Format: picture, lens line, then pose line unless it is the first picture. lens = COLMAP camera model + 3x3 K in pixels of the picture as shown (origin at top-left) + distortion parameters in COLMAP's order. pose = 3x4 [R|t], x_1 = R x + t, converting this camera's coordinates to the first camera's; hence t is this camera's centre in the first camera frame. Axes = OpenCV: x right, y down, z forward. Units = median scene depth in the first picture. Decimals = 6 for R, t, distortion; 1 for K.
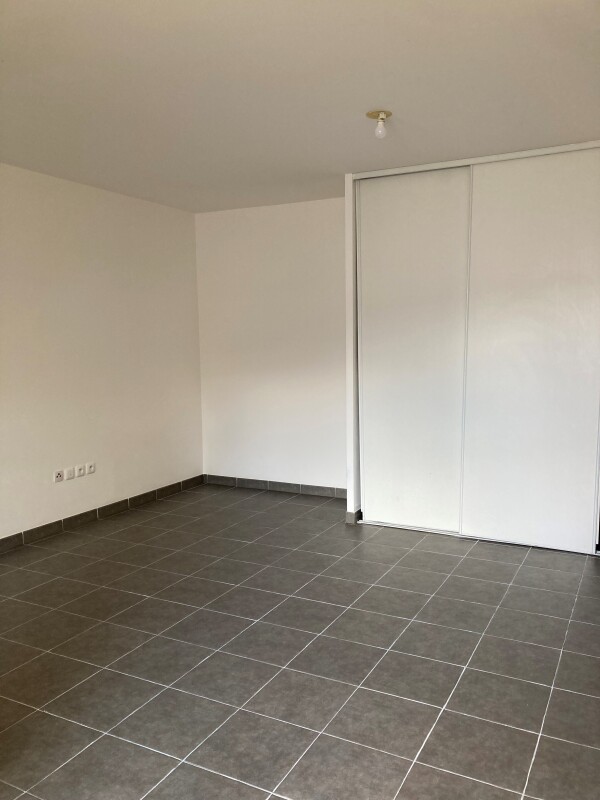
lens RADIAL K [[649.7, 0, 300.9], [0, 649.7, 398.8], [0, 0, 1]] dist [0.002672, 0.019670]
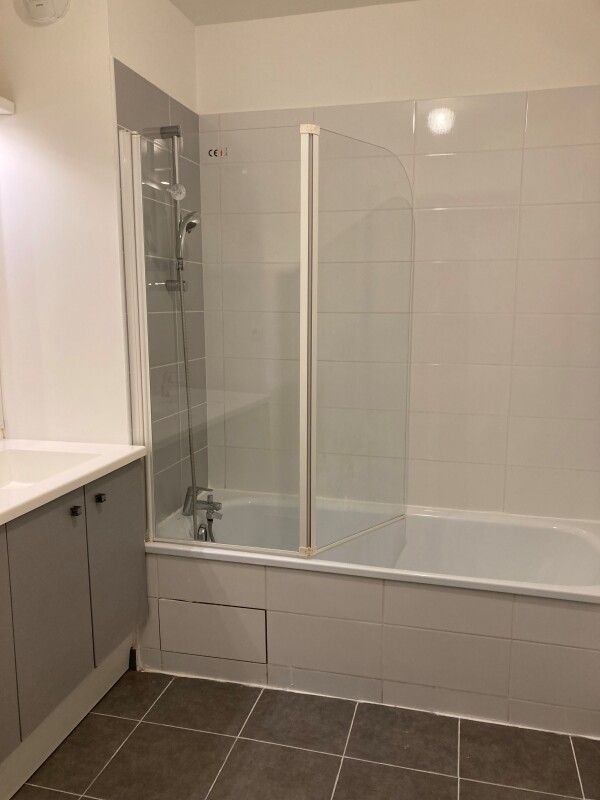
lens RADIAL K [[649.7, 0, 300.5], [0, 649.7, 400.1], [0, 0, 1]] dist [0.002672, 0.019670]
pose [[0.969334, -0.019264, 0.244989, 0.086527], [0.003004, 0.997777, 0.066571, -0.021086], [-0.245727, -0.063794, 0.967238, 0.161358]]
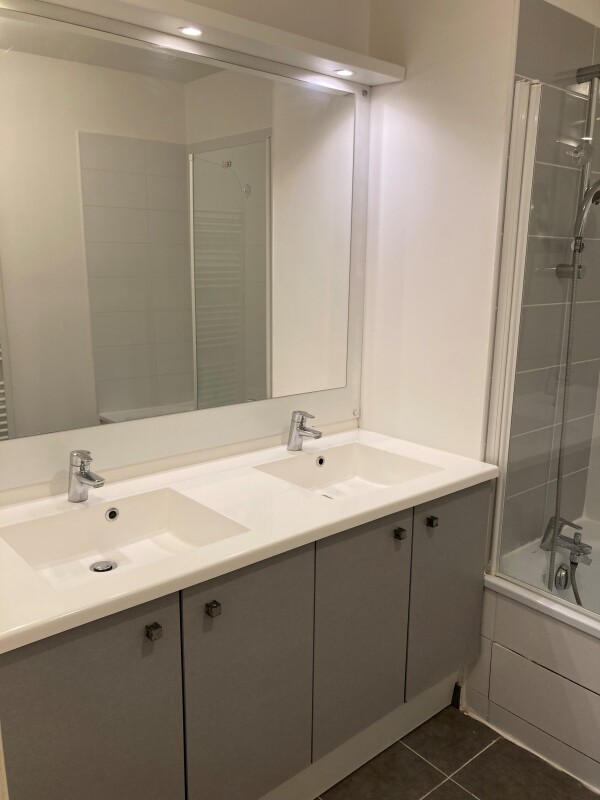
lens RADIAL K [[649.7, 0, 297.9], [0, 649.7, 404.5], [0, 0, 1]] dist [0.002672, 0.019670]
pose [[0.930014, 0.110225, -0.350606, 0.146395], [-0.061778, 0.987278, 0.146513, -0.073463], [0.362295, -0.114600, 0.924991, 0.326801]]
